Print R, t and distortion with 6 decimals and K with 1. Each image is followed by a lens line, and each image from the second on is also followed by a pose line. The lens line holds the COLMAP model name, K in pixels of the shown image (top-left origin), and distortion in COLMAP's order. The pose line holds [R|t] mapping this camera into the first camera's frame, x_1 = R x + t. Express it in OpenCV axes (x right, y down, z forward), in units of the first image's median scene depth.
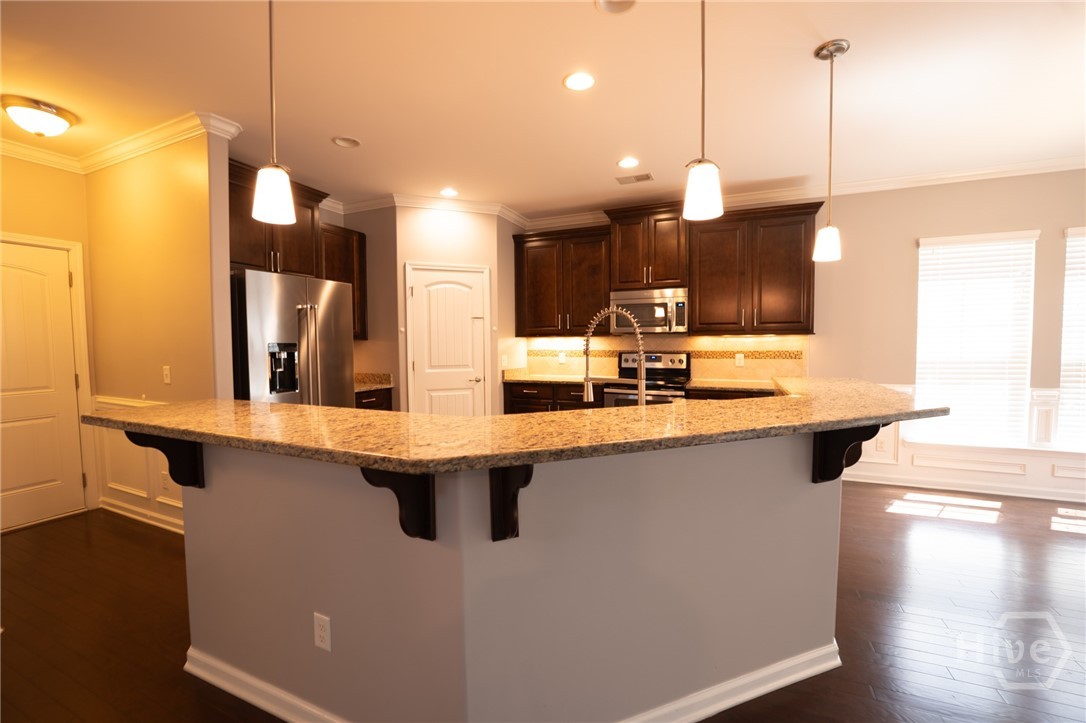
lens RADIAL K [[452.5, 0, 541.8], [0, 452.5, 363.8], [0, 0, 1]] dist [-0.033077, 0.005978]
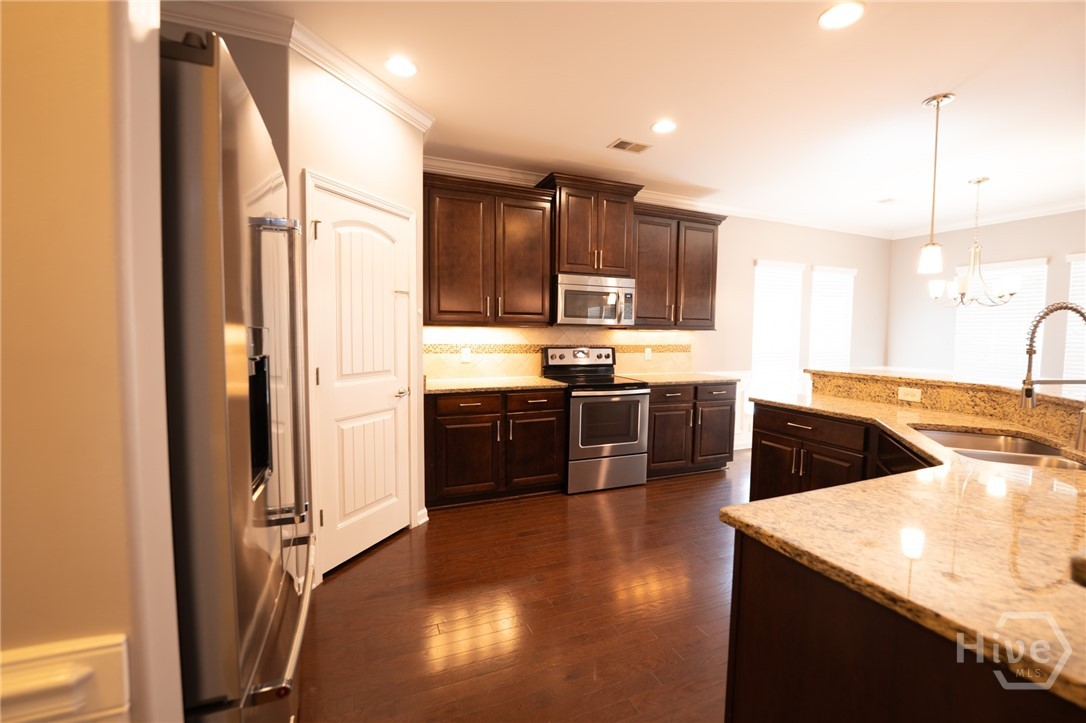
lens RADIAL K [[452.5, 0, 541.8], [0, 452.5, 363.8], [0, 0, 1]] dist [-0.033077, 0.005978]
pose [[0.689617, -0.033754, 0.723387, -0.476789], [0.021595, 0.999427, 0.026049, -0.017815], [-0.723852, -0.002342, 0.689951, 0.461565]]
